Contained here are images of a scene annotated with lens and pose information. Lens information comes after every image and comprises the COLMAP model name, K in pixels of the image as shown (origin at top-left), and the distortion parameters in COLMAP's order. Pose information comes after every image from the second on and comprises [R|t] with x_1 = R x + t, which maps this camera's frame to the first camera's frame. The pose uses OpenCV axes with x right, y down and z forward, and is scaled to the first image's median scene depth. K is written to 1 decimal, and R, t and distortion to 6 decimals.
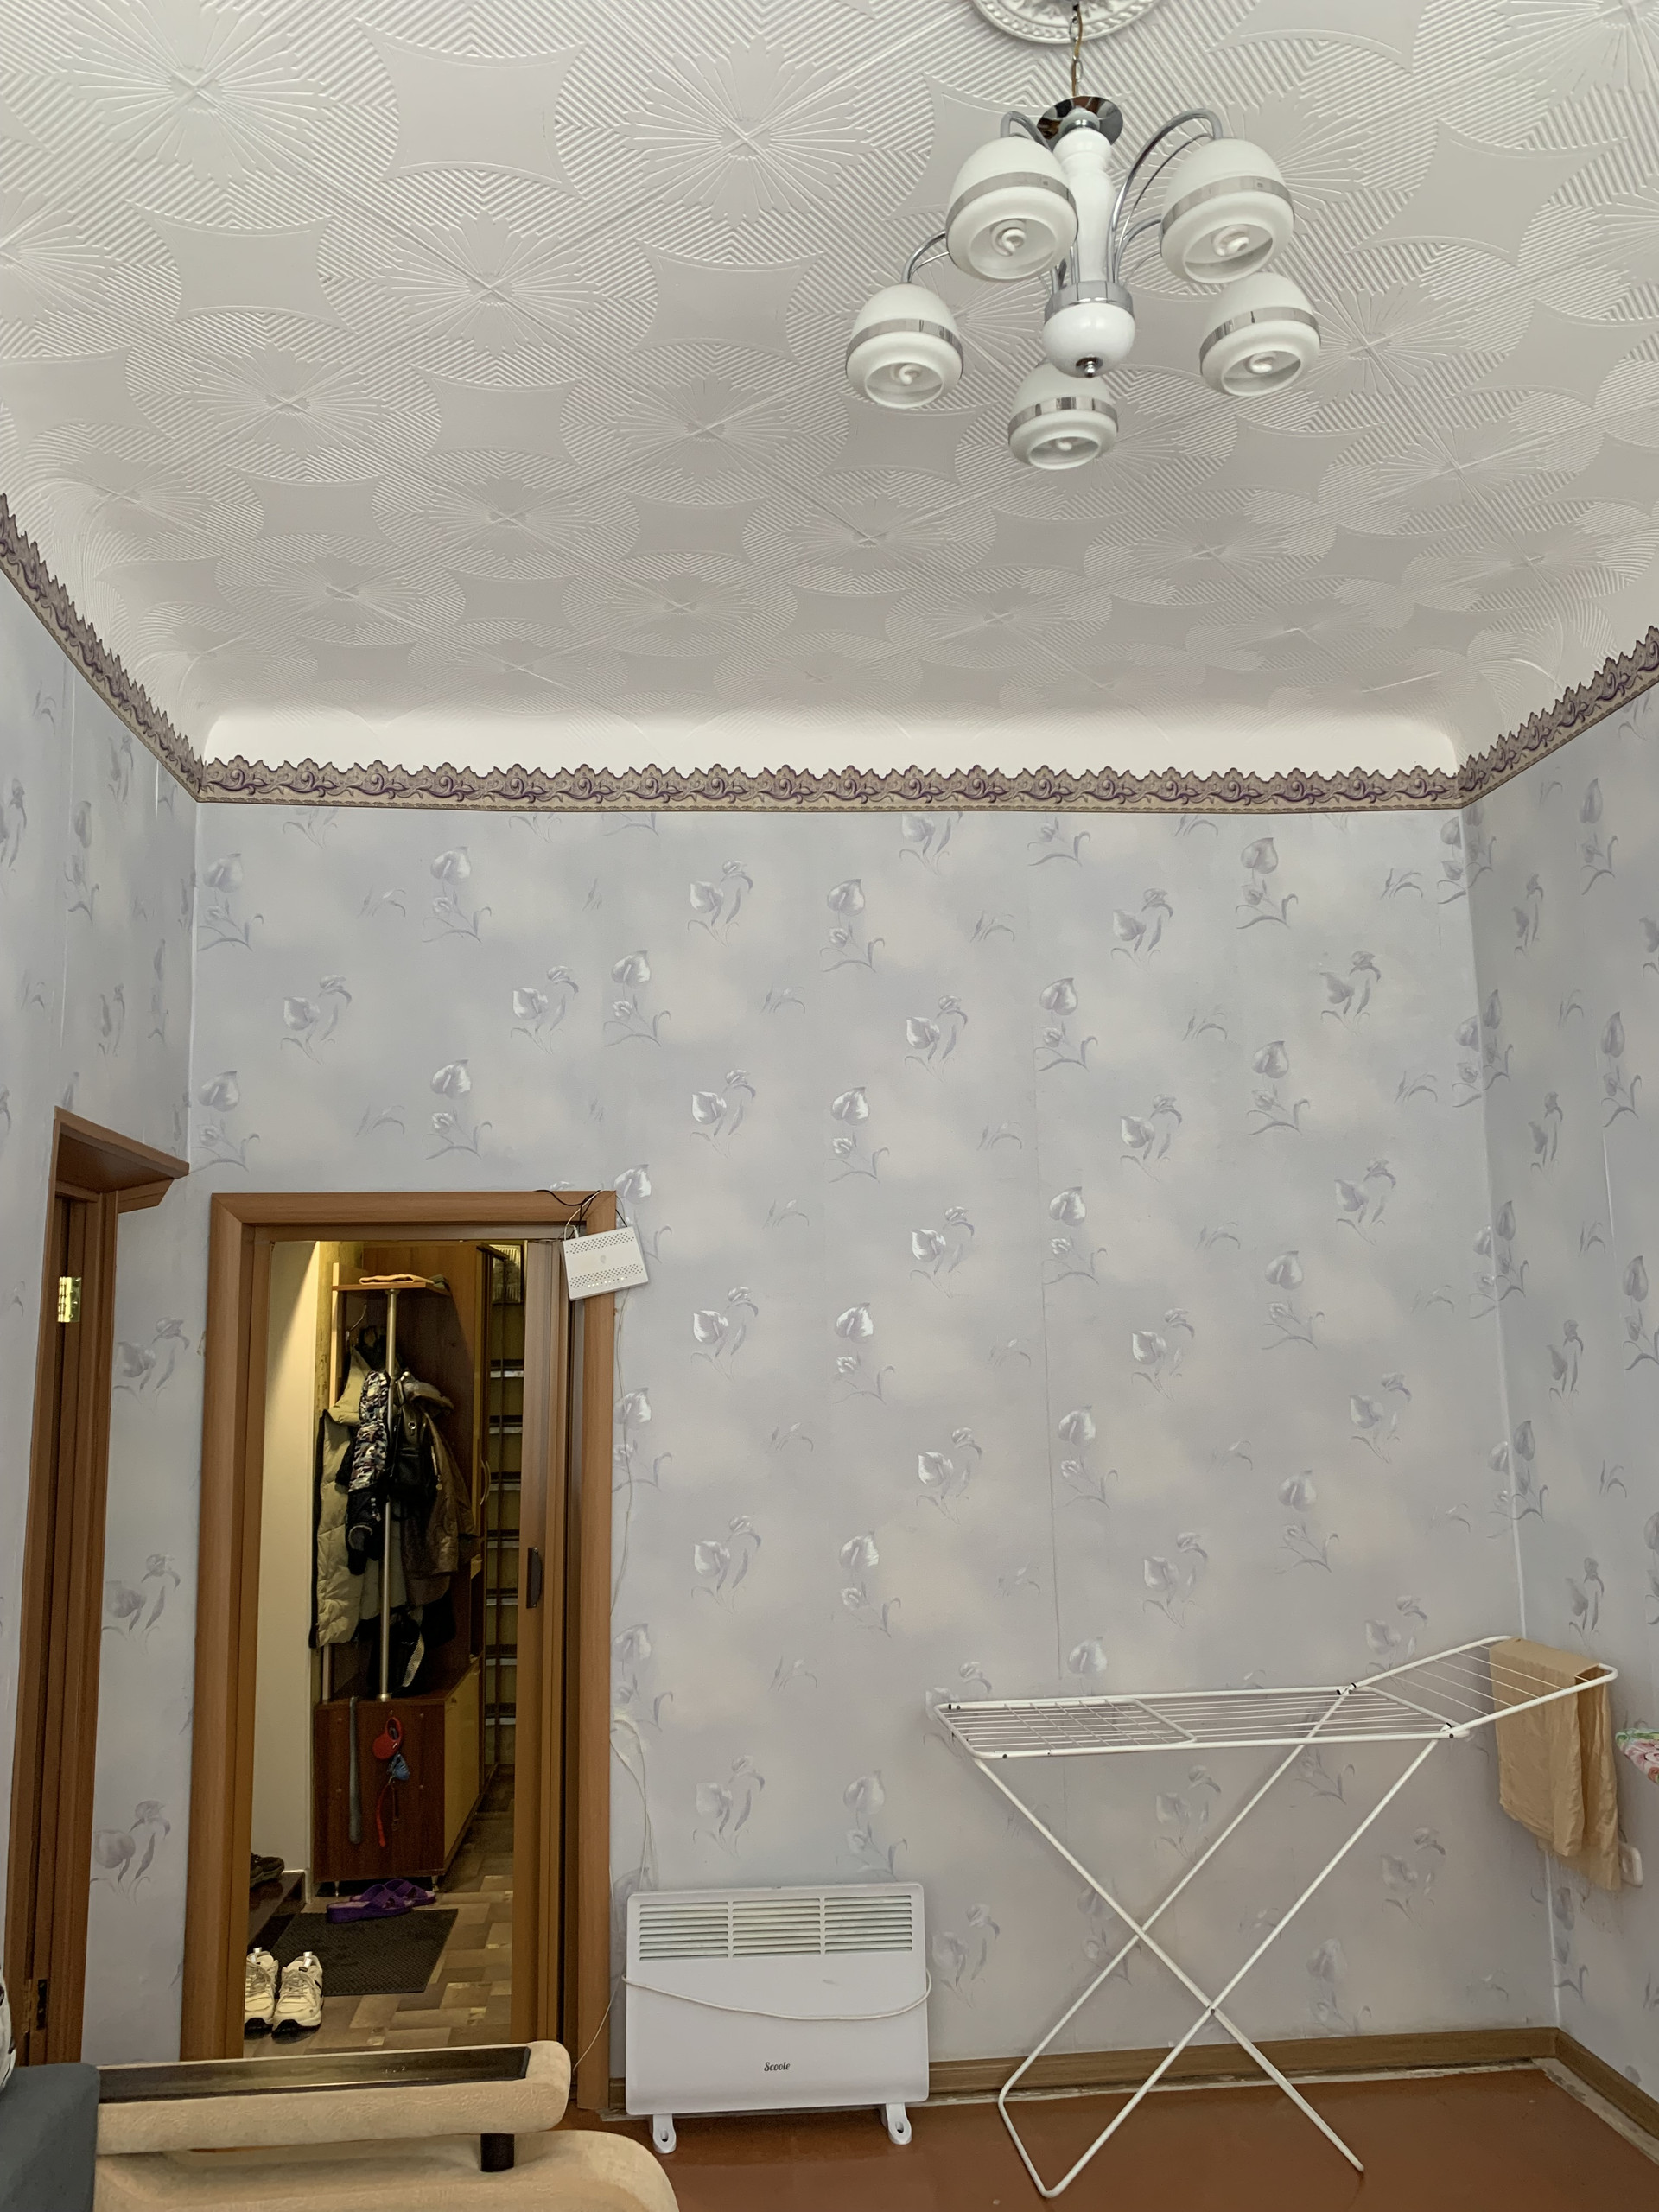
lens RADIAL K [[1683.5, 0, 814.7], [0, 1683.5, 1098.1], [0, 0, 1]] dist [0.039573, -0.050006]
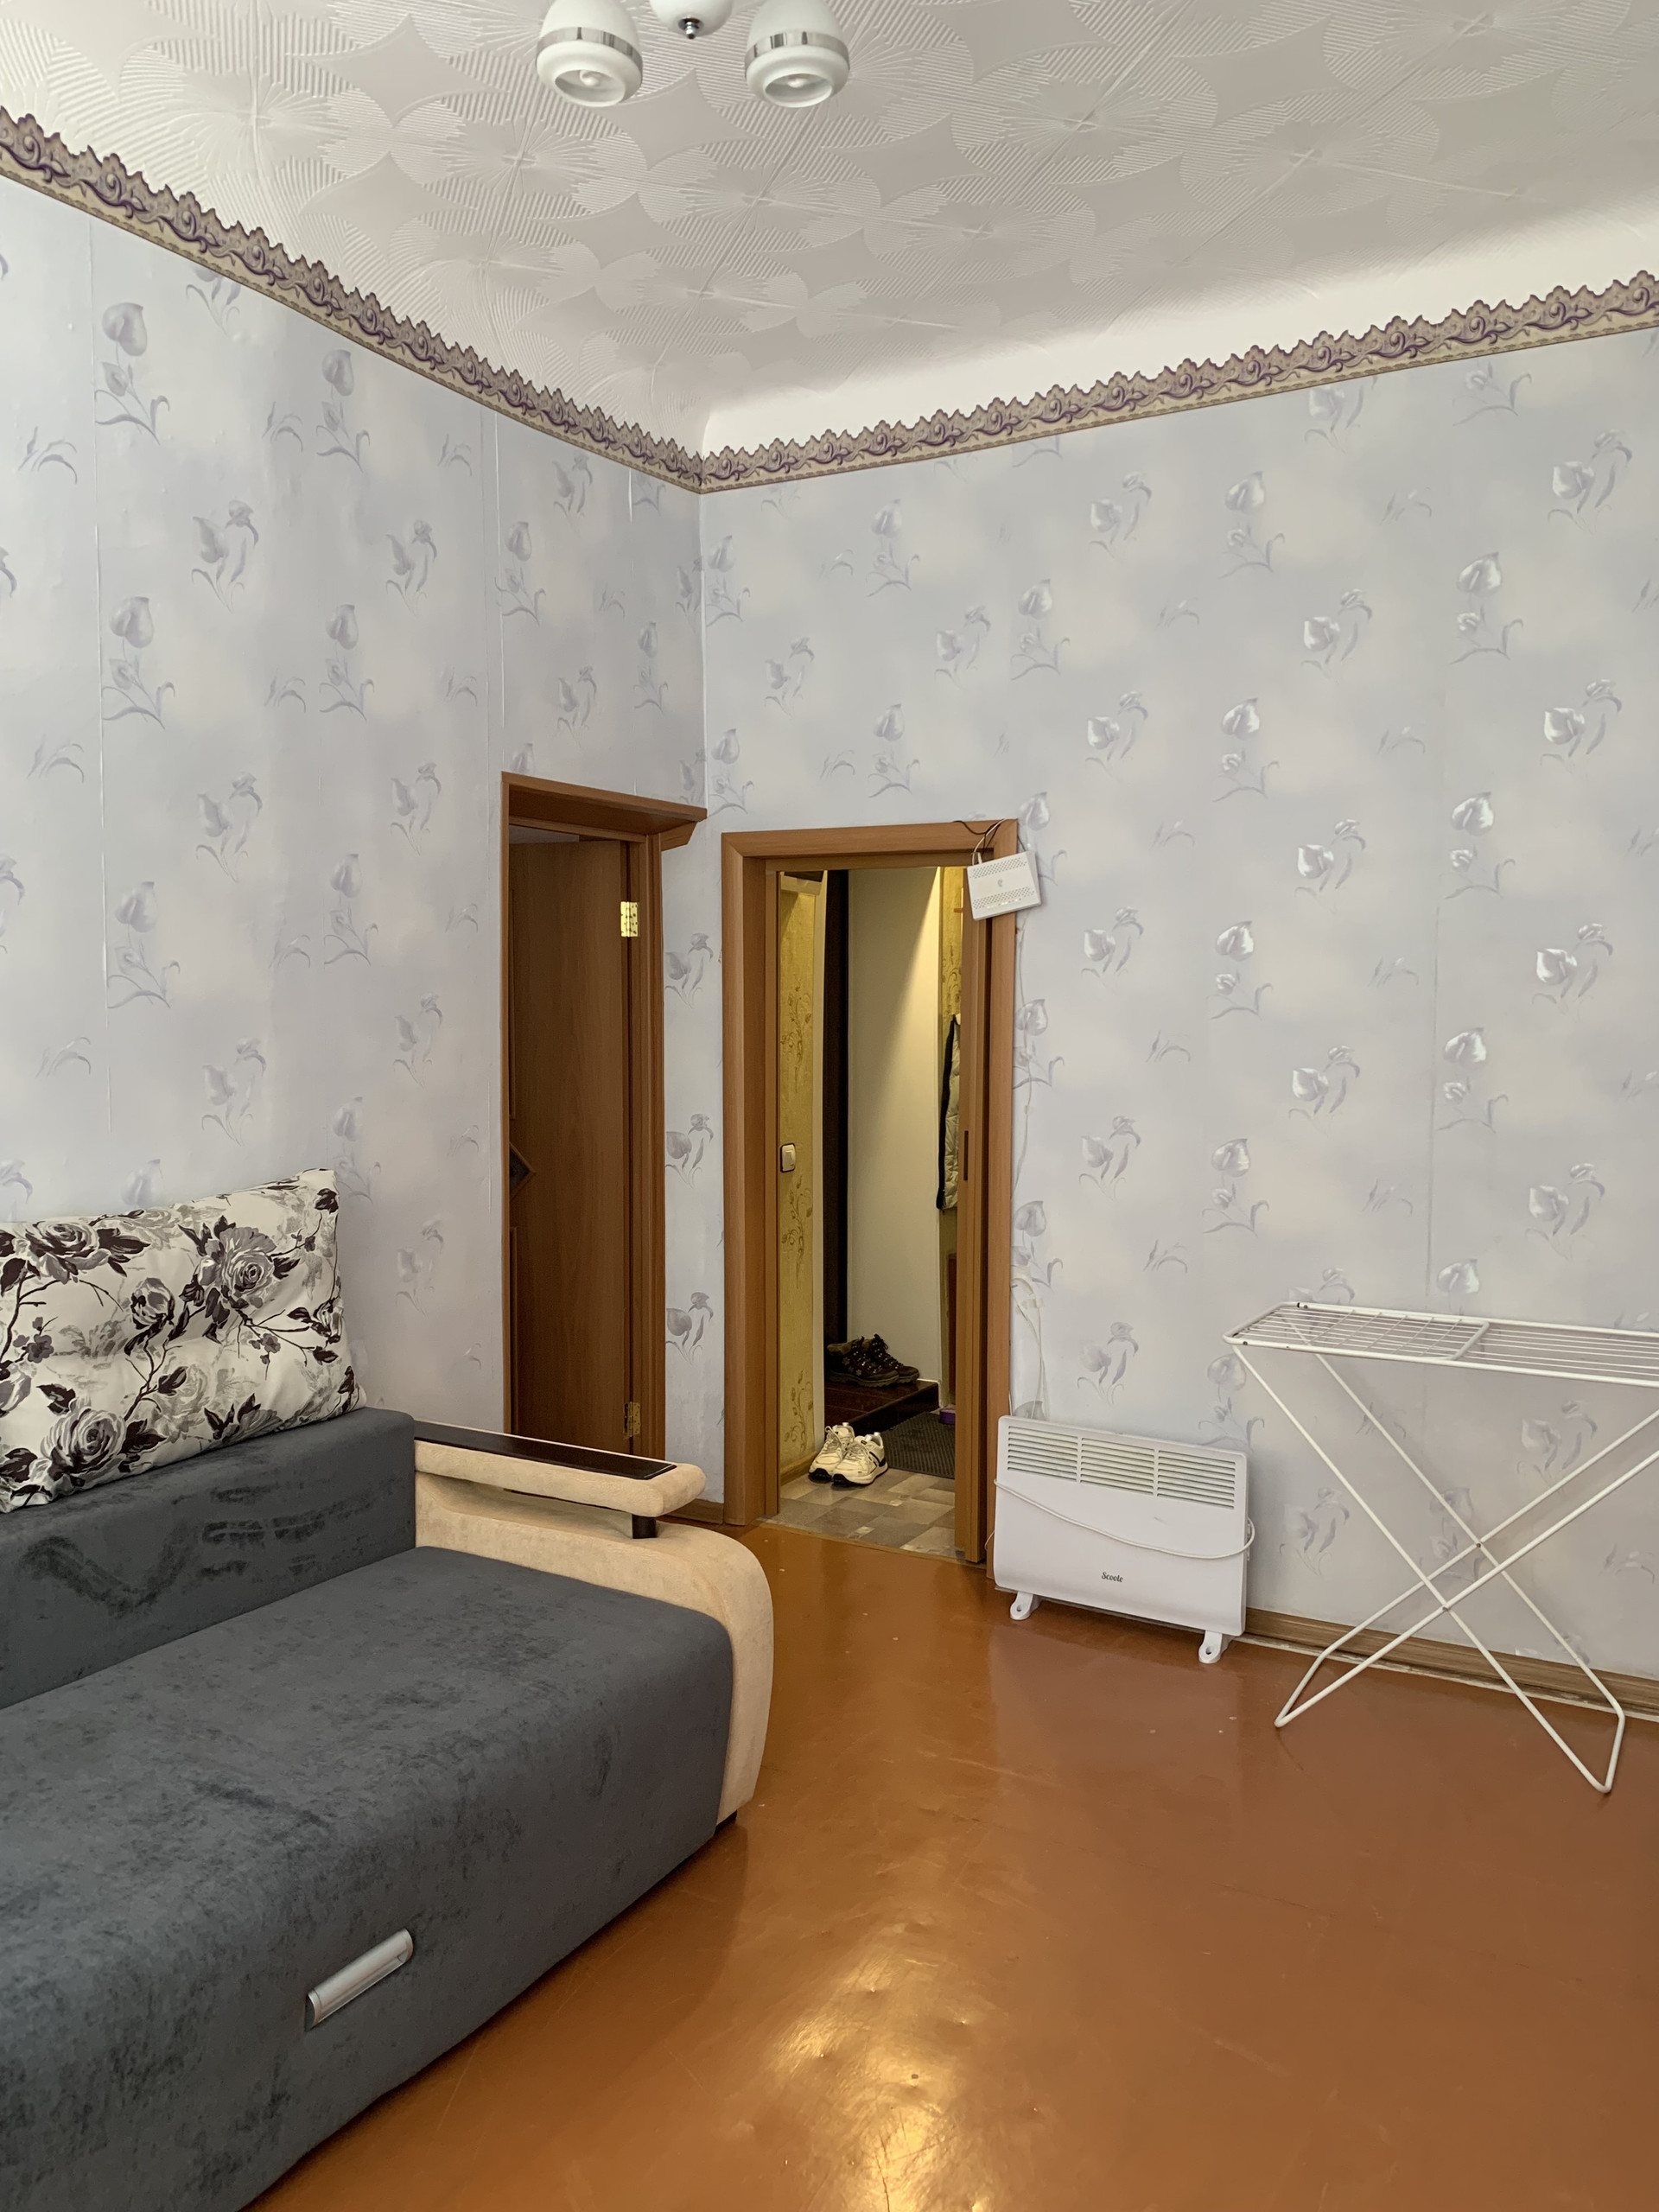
lens RADIAL K [[1683.5, 0, 824.5], [0, 1683.5, 1103.2], [0, 0, 1]] dist [0.039573, -0.050006]
pose [[0.816932, 0.059943, -0.573610, 0.411407], [0.071472, 0.976395, 0.203825, 0.004384], [0.572288, -0.207508, 0.793364, 0.033168]]
